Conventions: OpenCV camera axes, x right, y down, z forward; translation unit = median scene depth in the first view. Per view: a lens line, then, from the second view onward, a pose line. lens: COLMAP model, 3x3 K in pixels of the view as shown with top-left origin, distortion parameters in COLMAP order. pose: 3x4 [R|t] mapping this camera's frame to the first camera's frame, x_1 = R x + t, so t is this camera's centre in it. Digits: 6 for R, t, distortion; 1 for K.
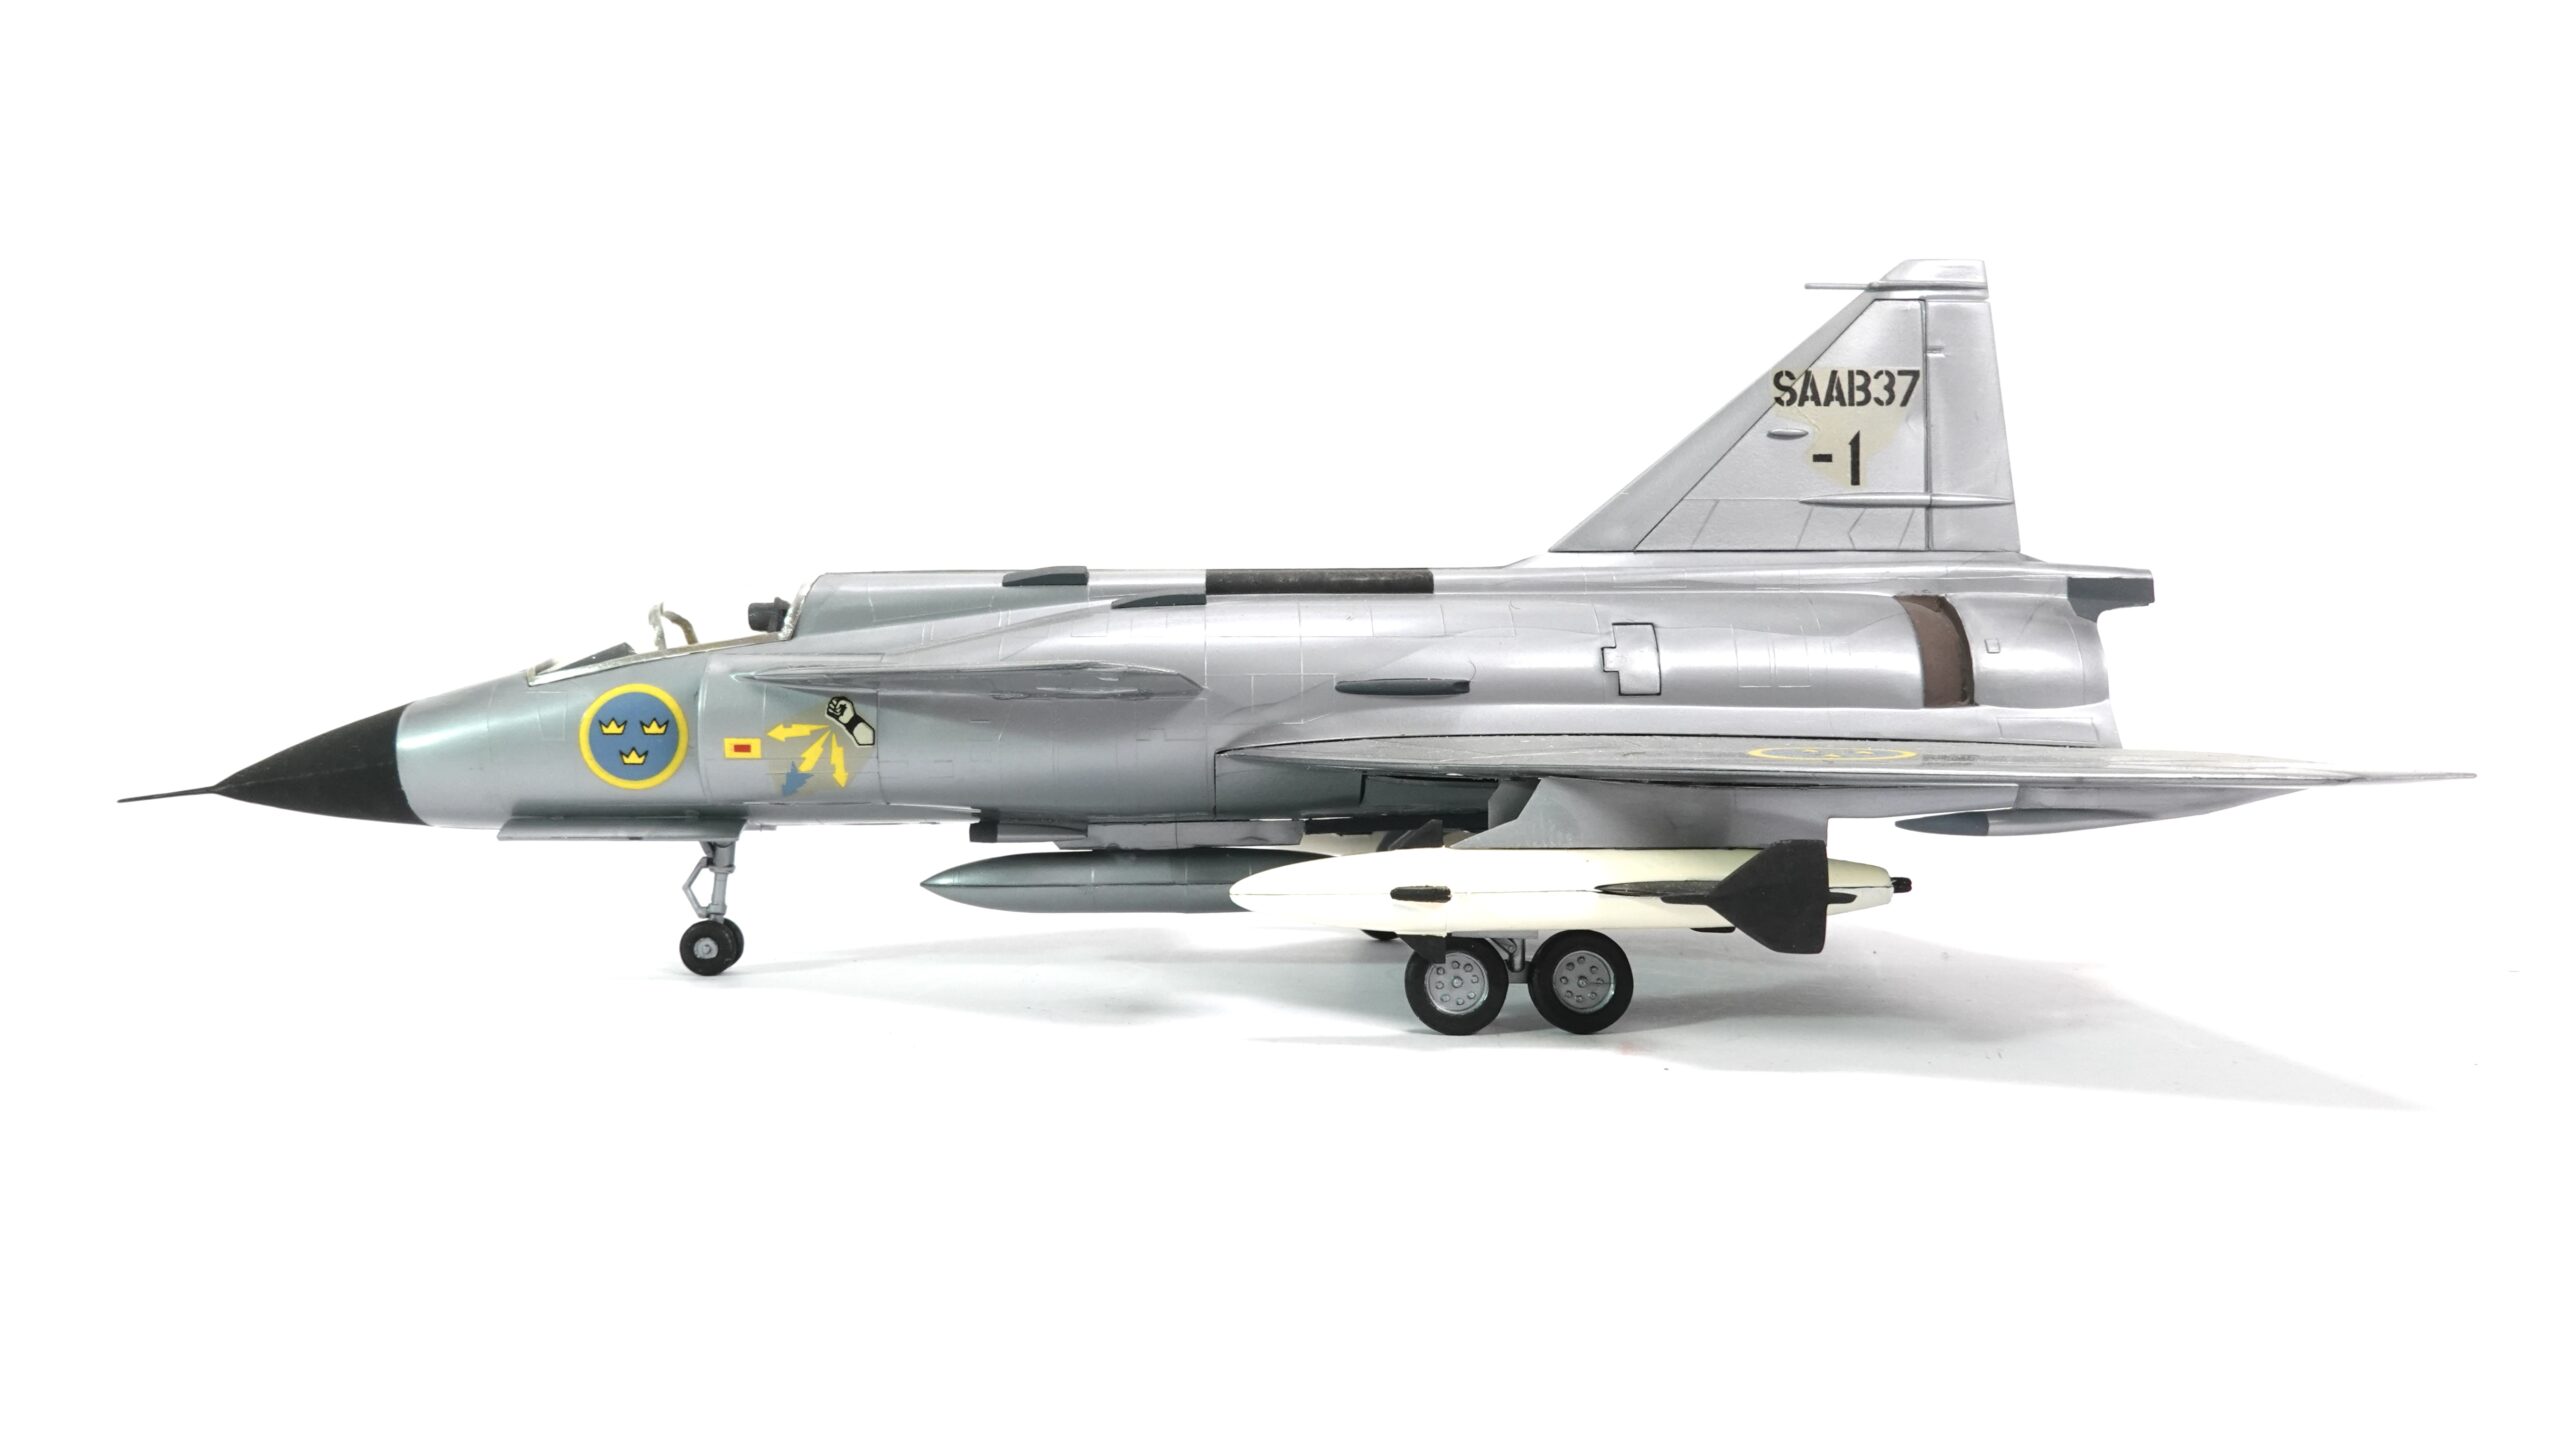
lens RADIAL K [[1842.7, 0, 1280.0], [0, 1842.7, 720.5], [0, 0, 1]] dist [-0.001553, -0.001946]
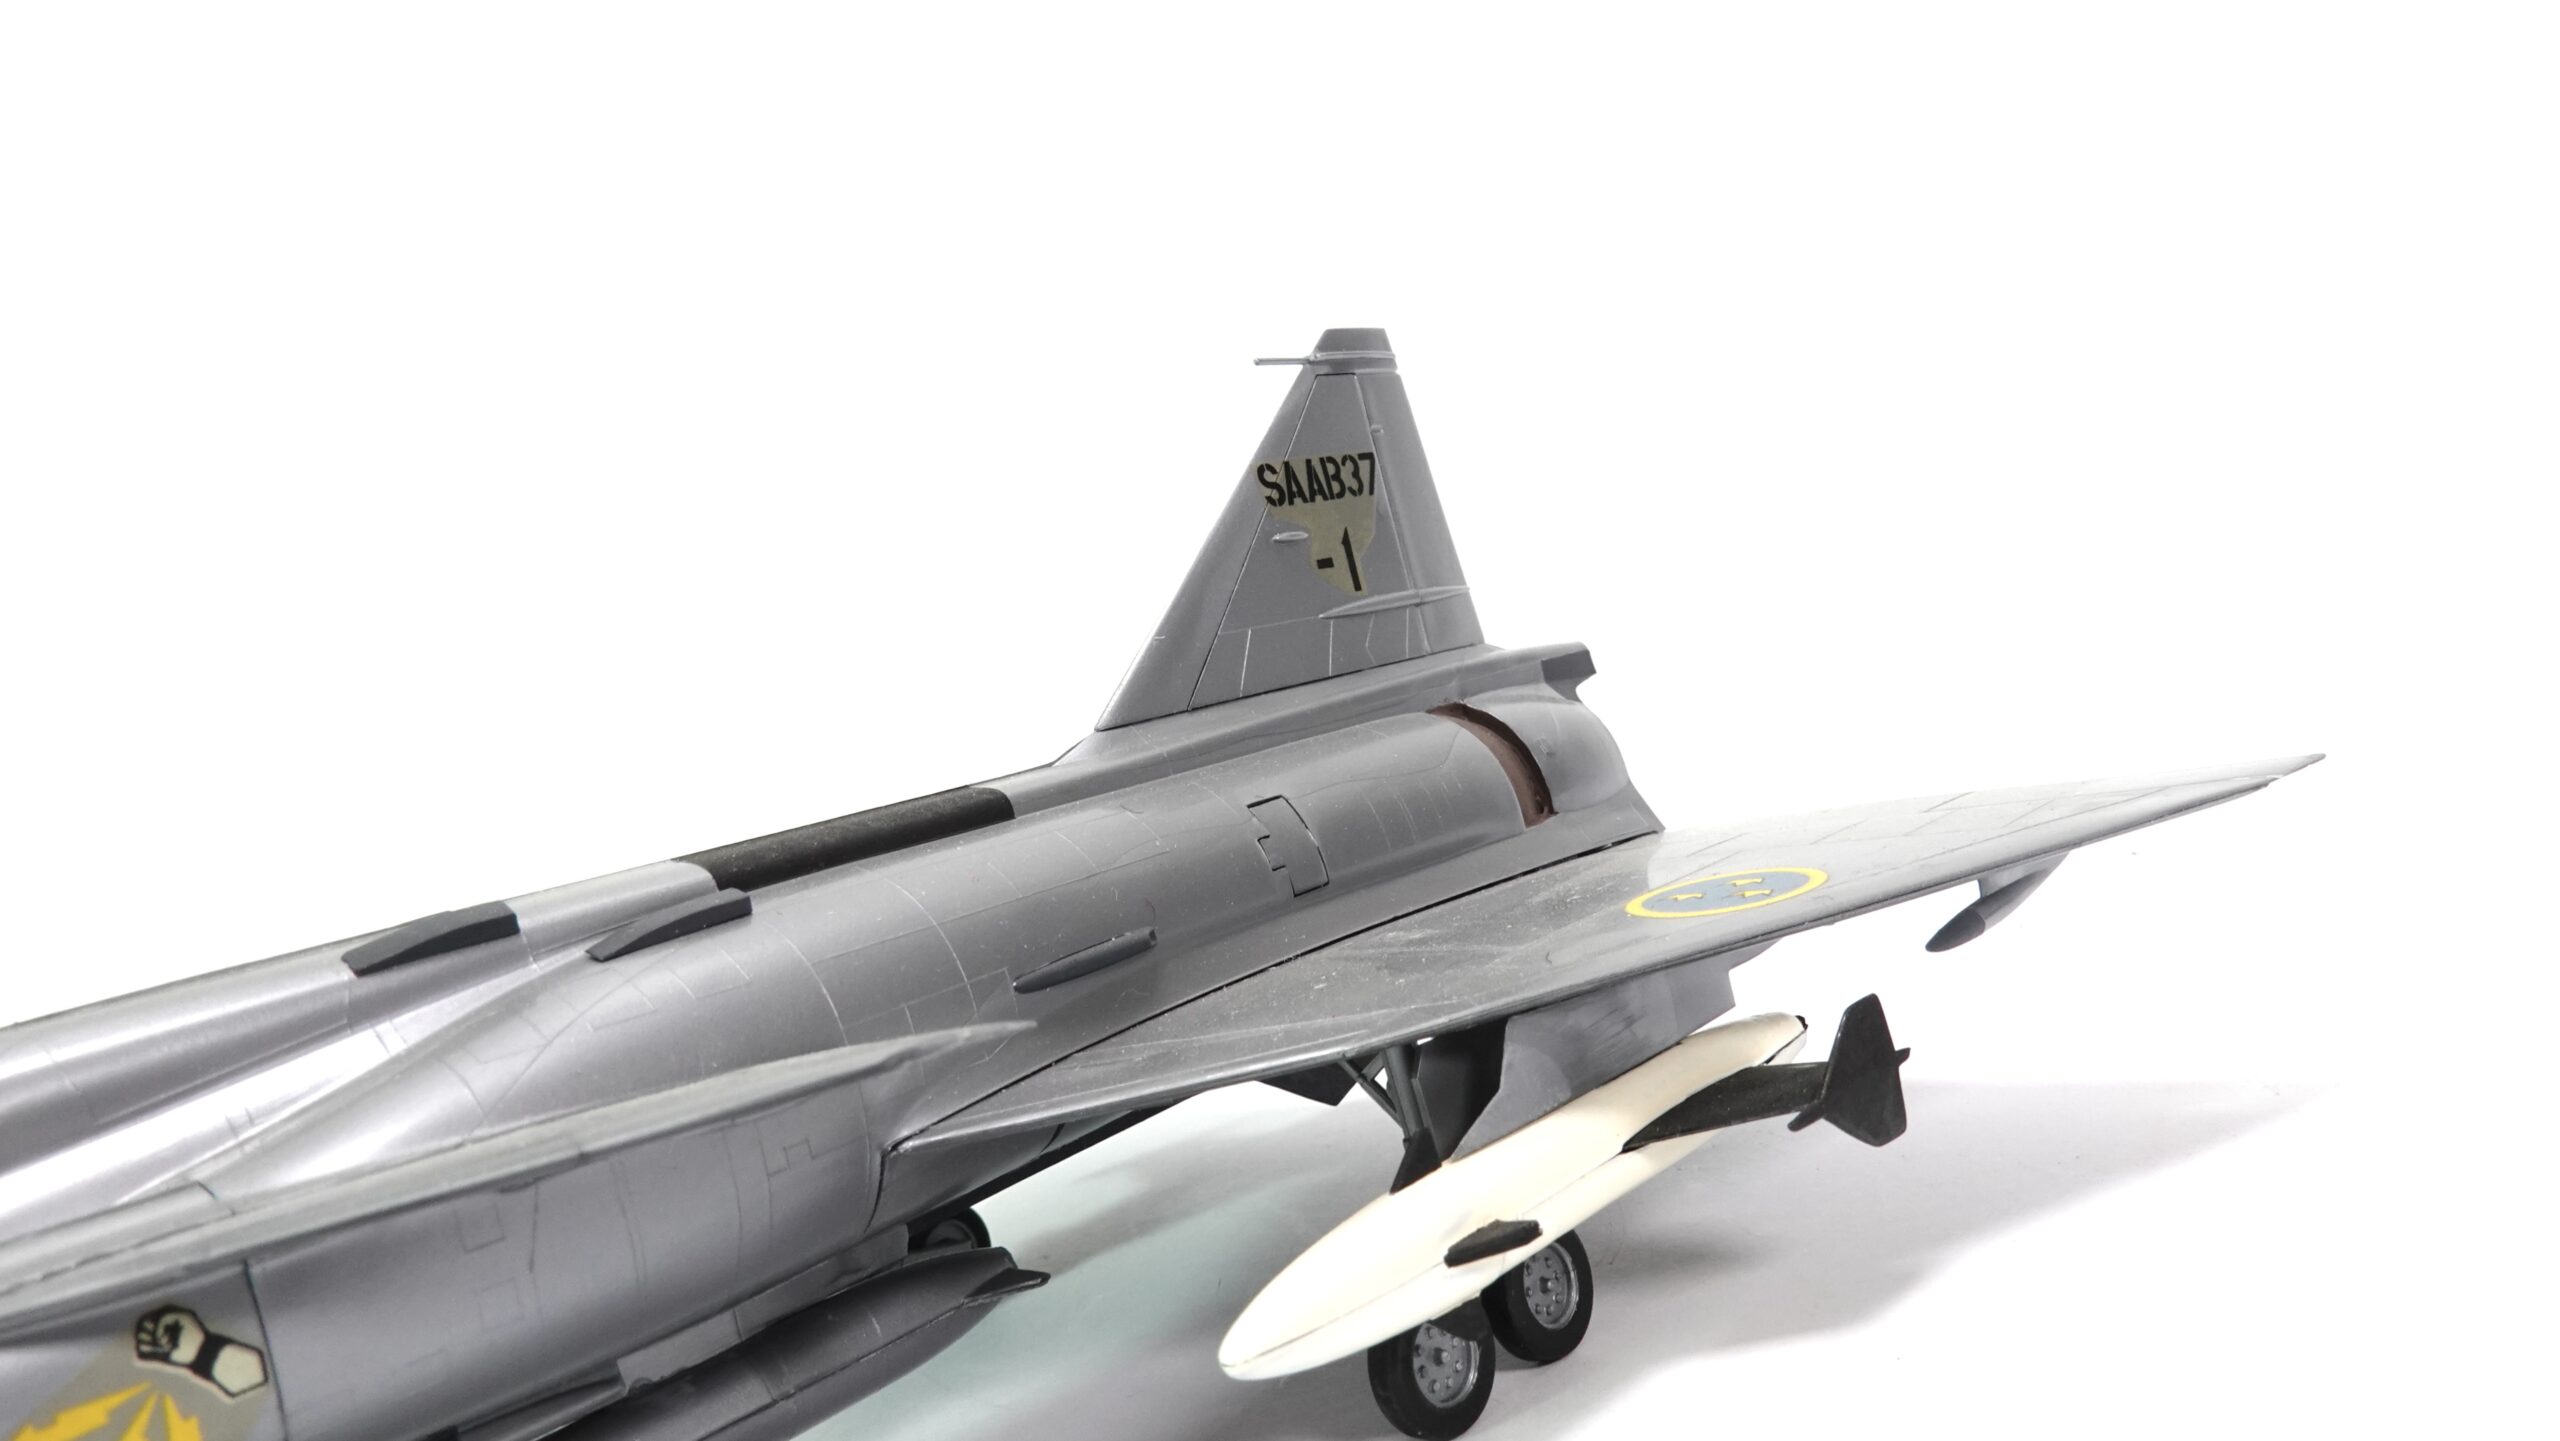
lens RADIAL K [[1842.7, 0, 1280.0], [0, 1842.7, 720.5], [0, 0, 1]] dist [-0.001553, -0.001946]
pose [[0.698137, -0.169100, 0.695709, -0.317109], [0.236296, 0.971681, -0.000943, -0.081629], [-0.675847, 0.165051, 0.718323, 0.452237]]
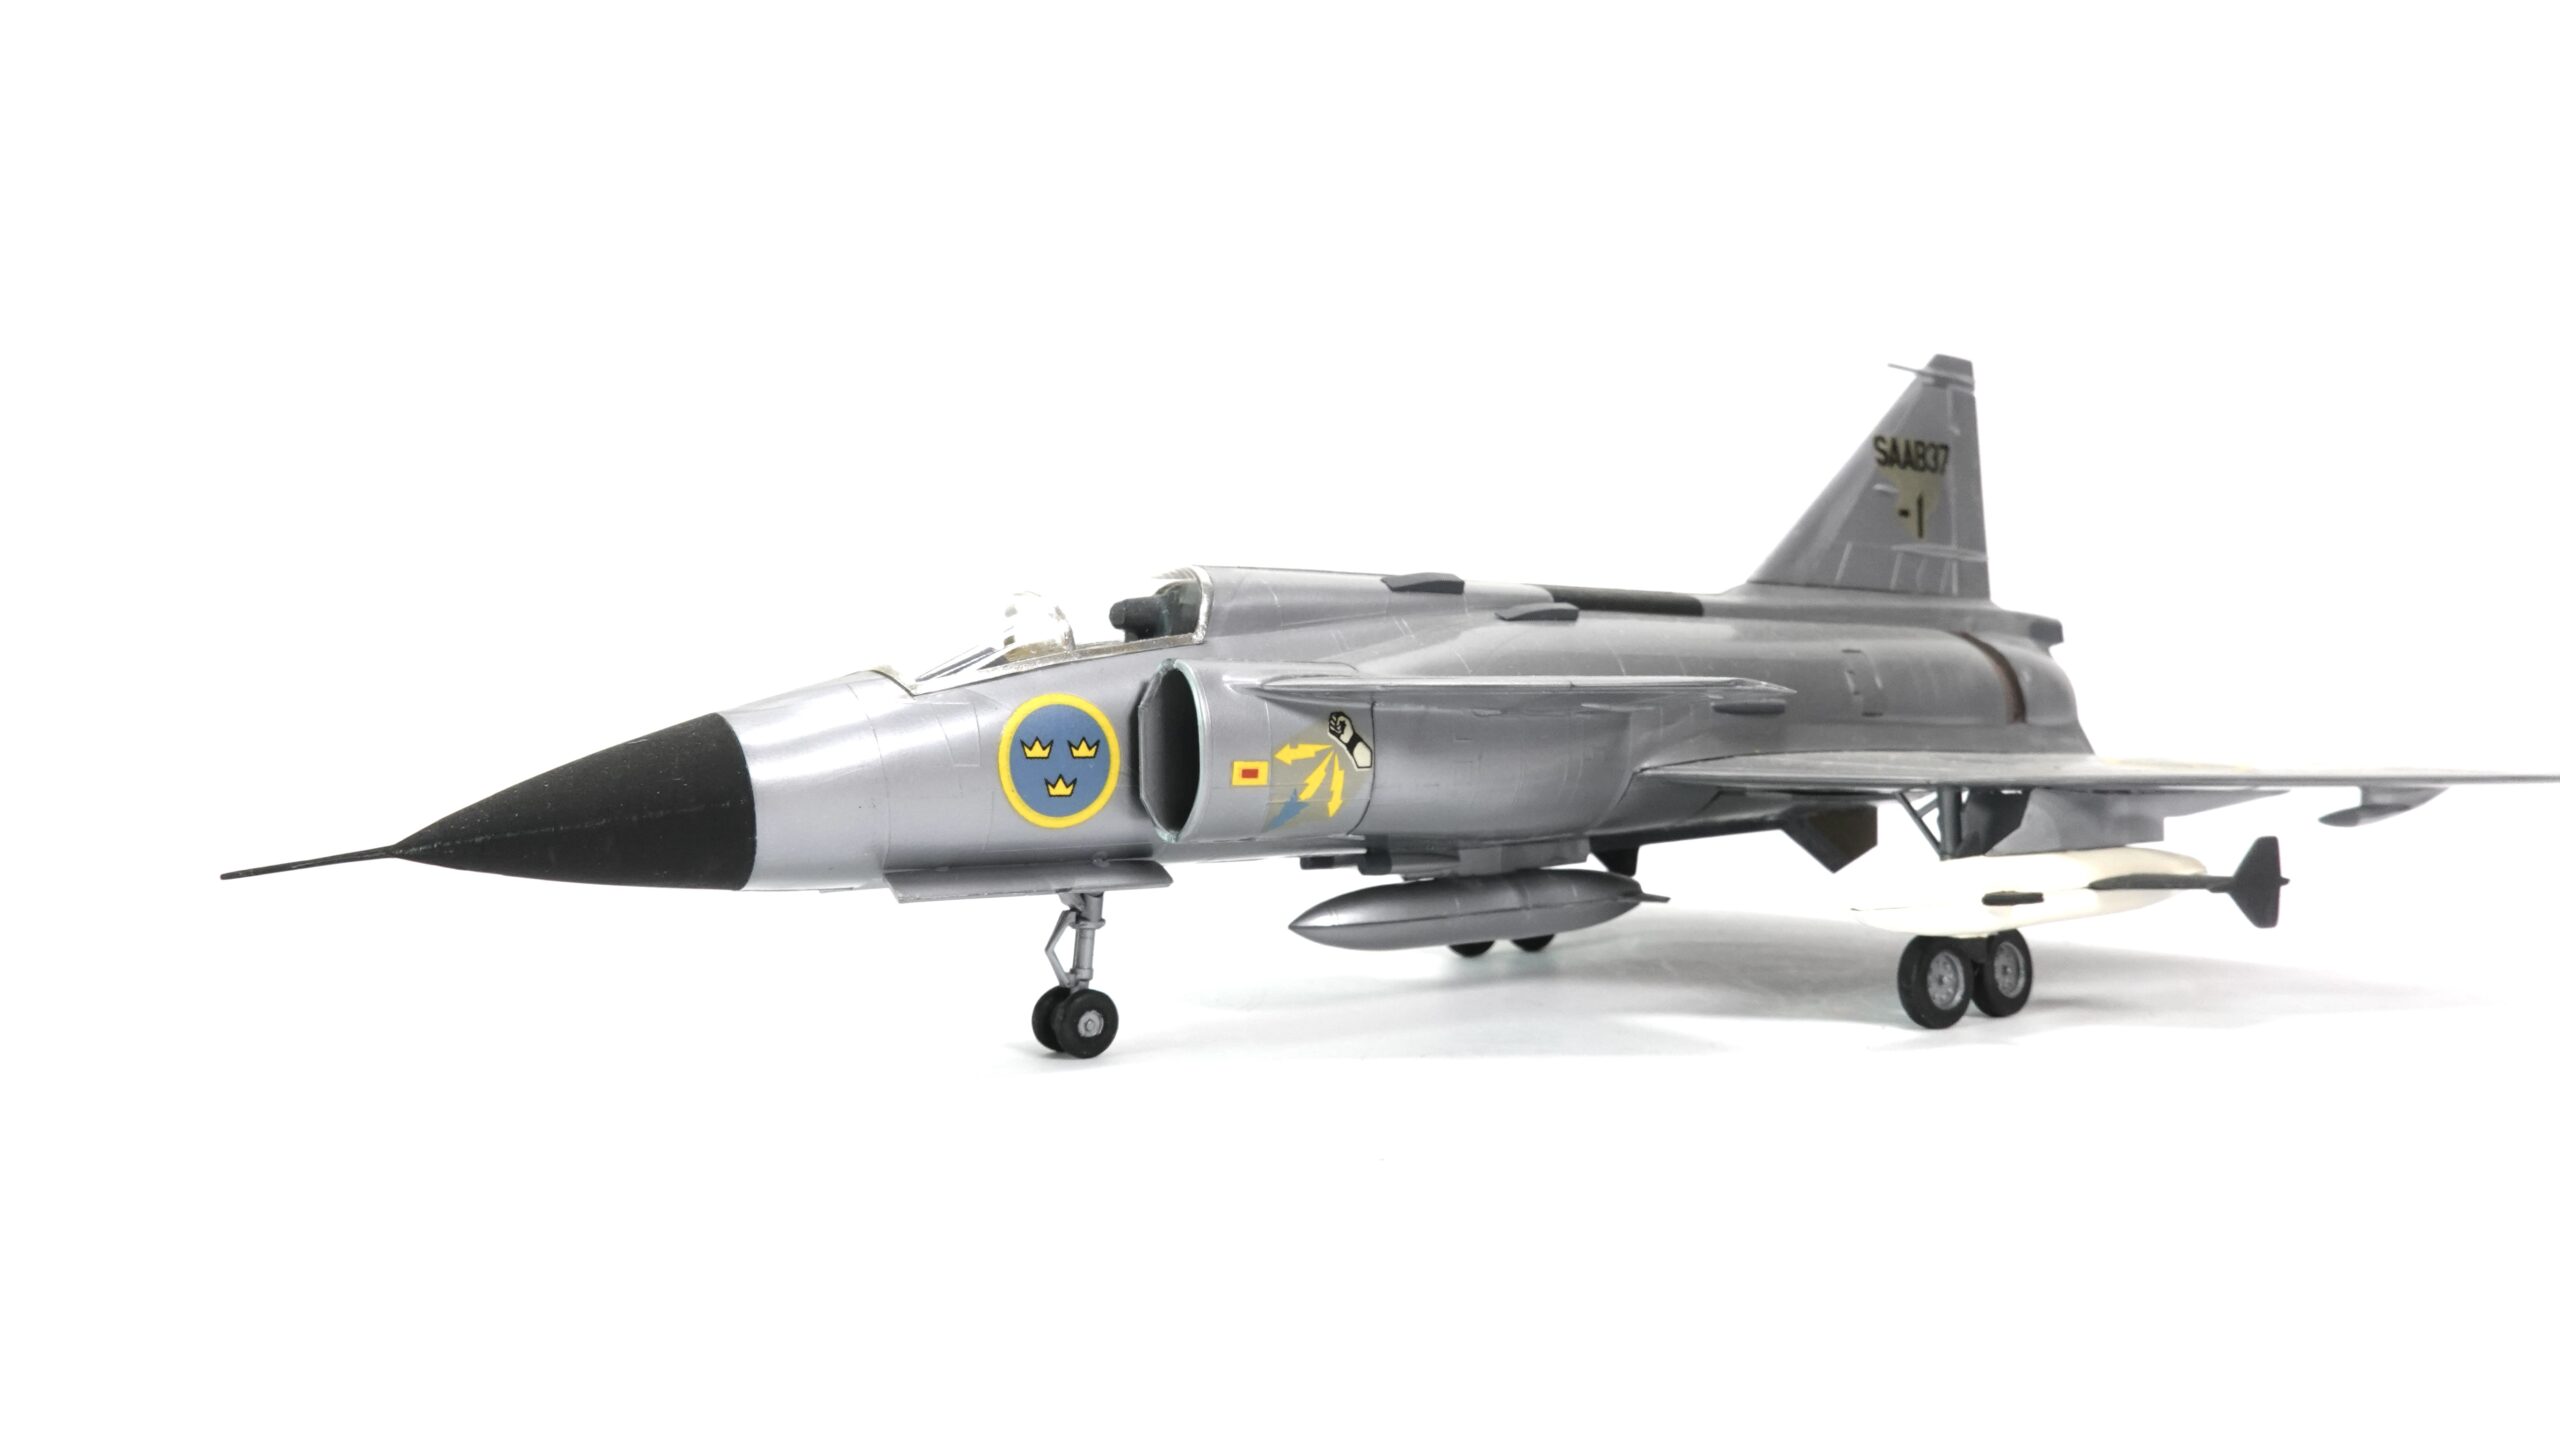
lens RADIAL K [[1711.3, 0, 1280.0], [0, 1711.3, 720.5], [0, 0, 1]] dist [0.006031, 0.001318]
pose [[0.826449, 0.003171, 0.563003, -0.672888], [0.003966, 0.999927, -0.011453, 0.000152], [-0.562998, 0.011698, 0.826376, 0.339102]]
